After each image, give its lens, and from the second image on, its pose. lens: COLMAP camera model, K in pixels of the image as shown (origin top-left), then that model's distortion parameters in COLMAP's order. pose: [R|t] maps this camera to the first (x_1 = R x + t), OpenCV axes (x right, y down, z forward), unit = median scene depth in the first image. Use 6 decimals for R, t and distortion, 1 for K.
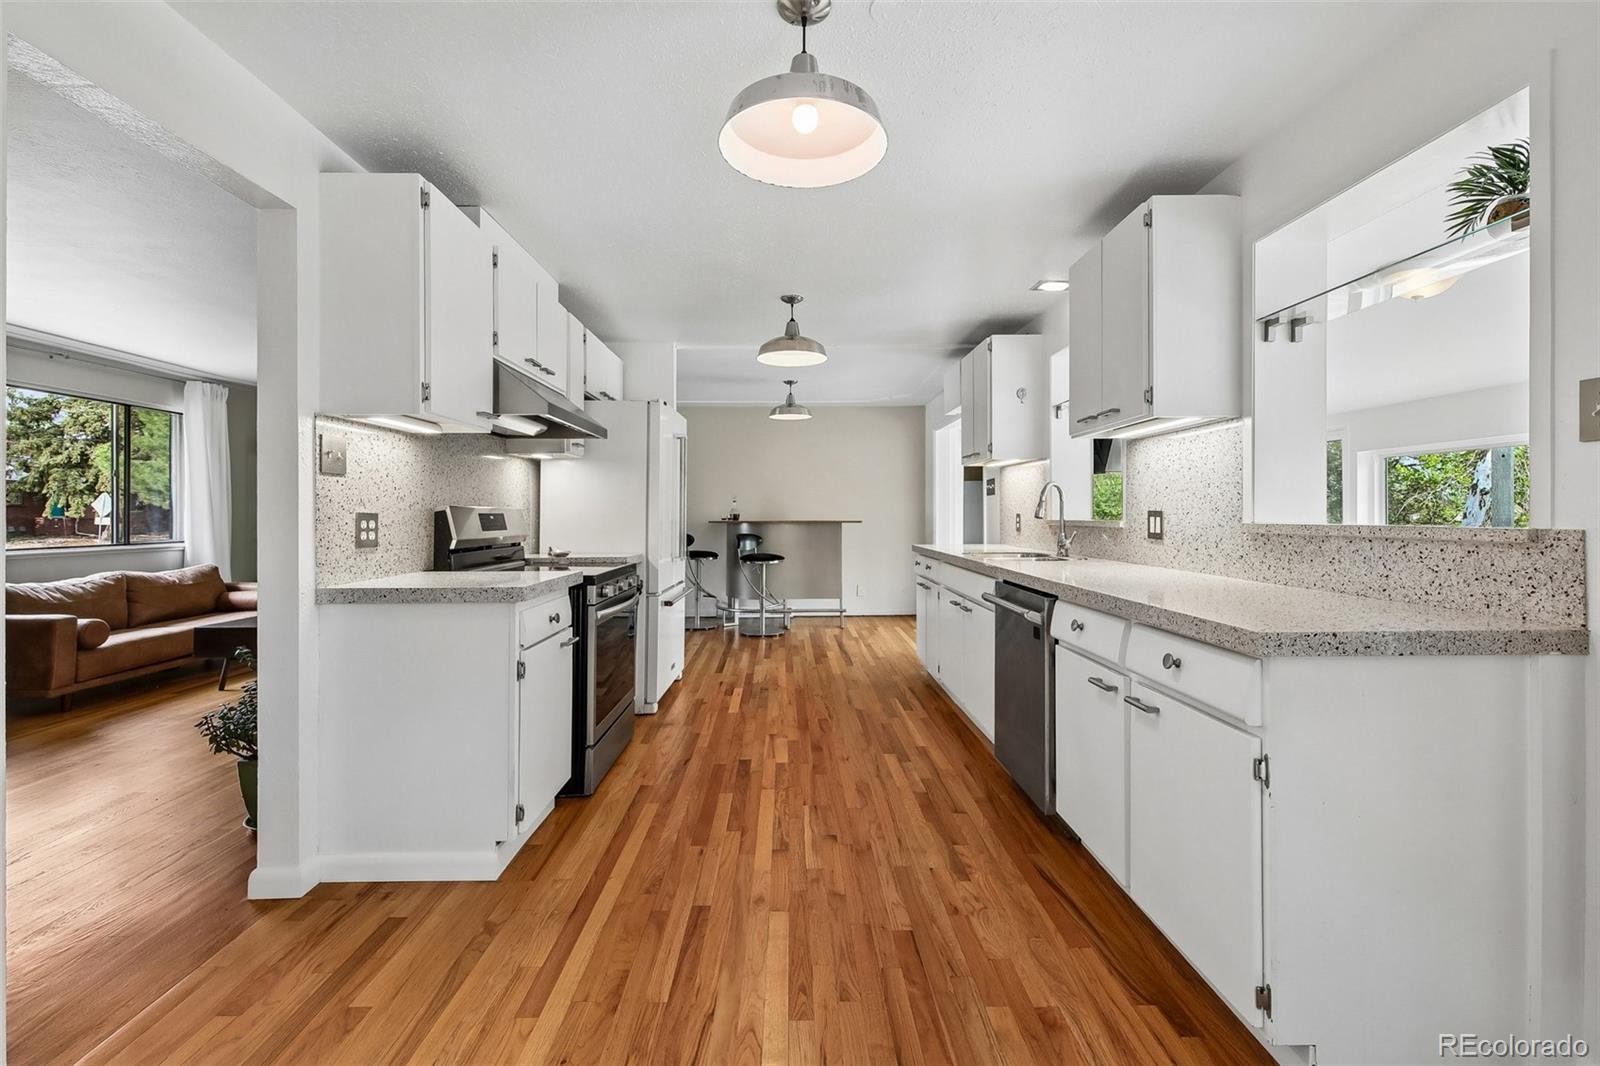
lens RADIAL K [[701.9, 0, 800.1], [0, 701.9, 512.8], [0, 0, 1]] dist [0.001547, -0.000306]
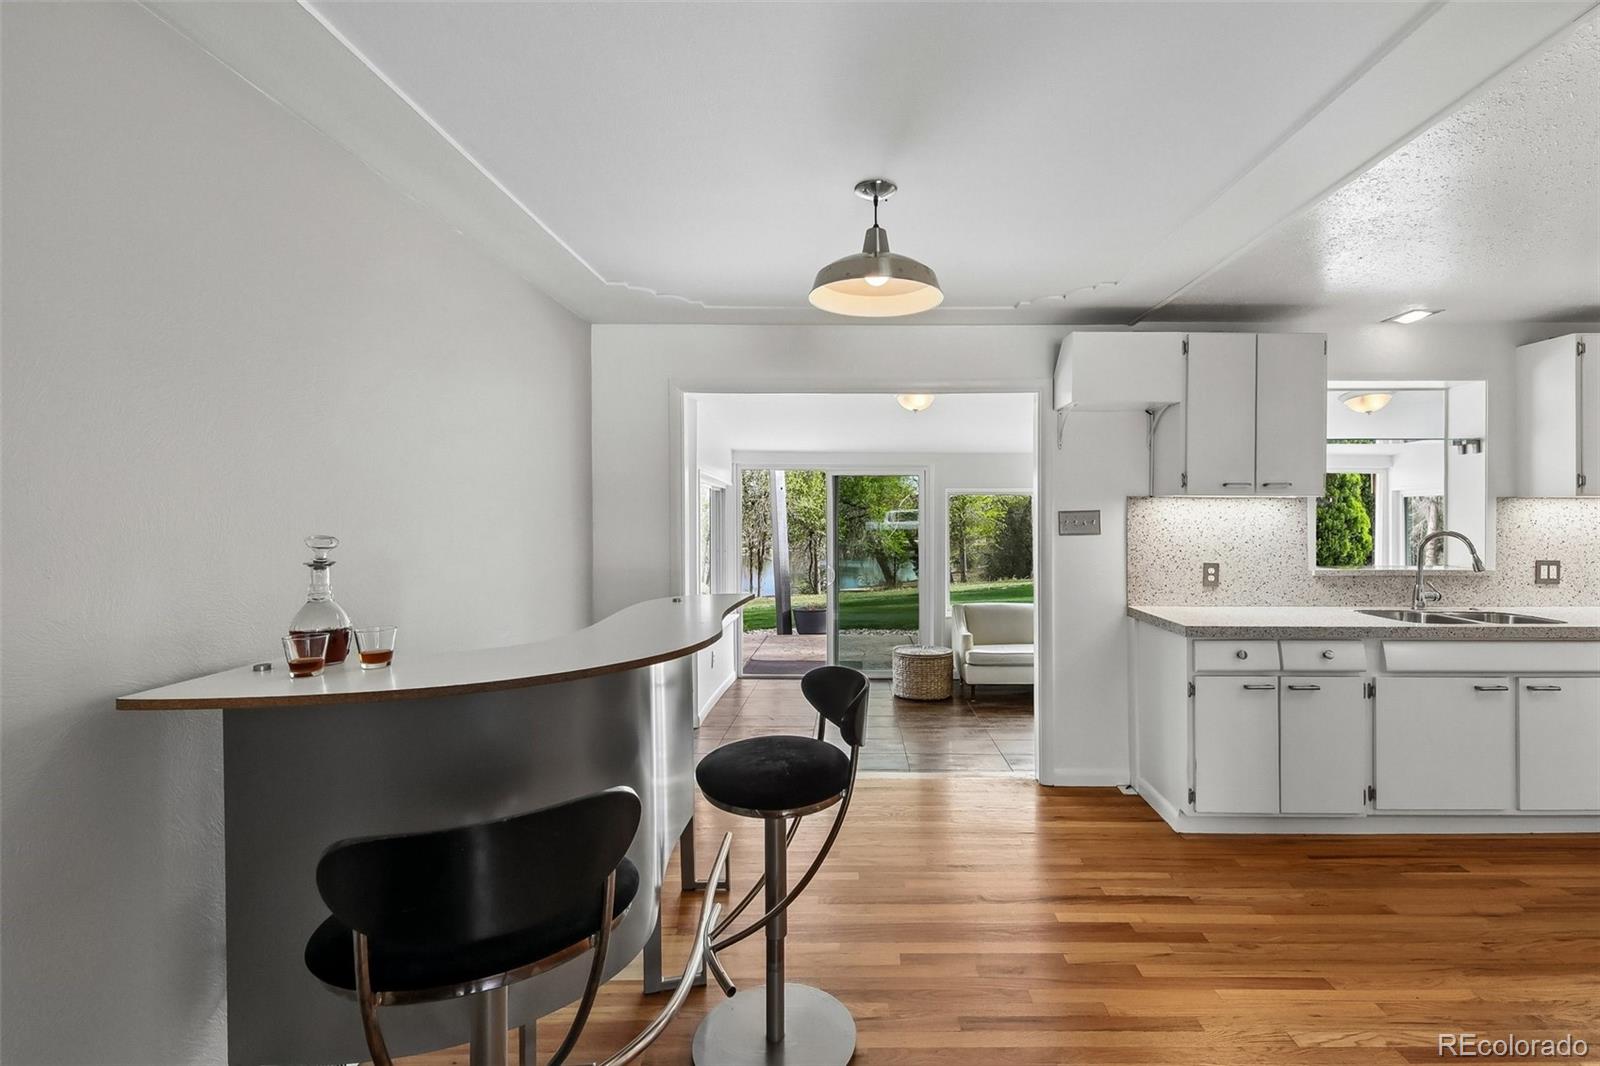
lens RADIAL K [[701.3, 0, 864.8], [0, 701.3, 522.0], [0, 0, 1]] dist [0.001165, -0.007627]
pose [[0.033737, -0.005753, 0.999414, -0.703015], [-0.001164, 0.999983, 0.005796, -0.071824], [-0.999430, -0.001358, 0.033730, 2.053359]]
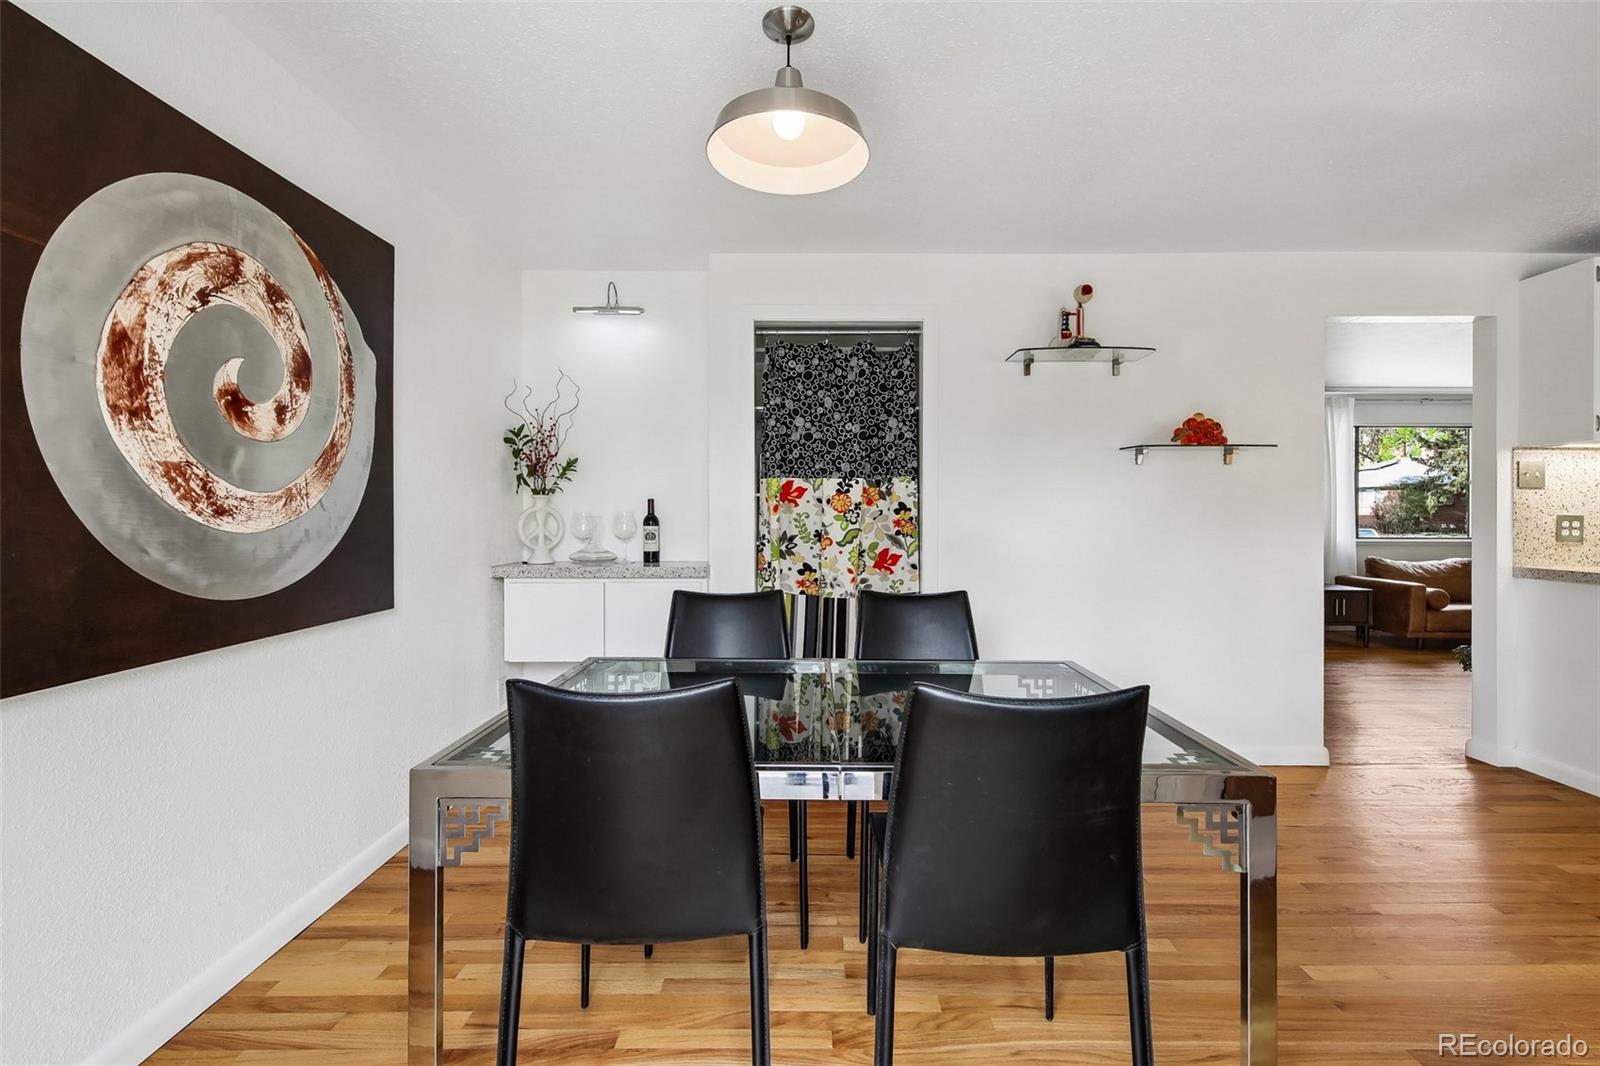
lens RADIAL K [[701.9, 0, 800.1], [0, 701.9, 512.8], [0, 0, 1]] dist [0.001547, -0.000306]
pose [[-0.022617, 0.003772, -0.999737, 0.571701], [-0.001600, 0.999991, 0.003809, -0.005794], [0.999743, 0.001686, -0.022610, -0.324952]]
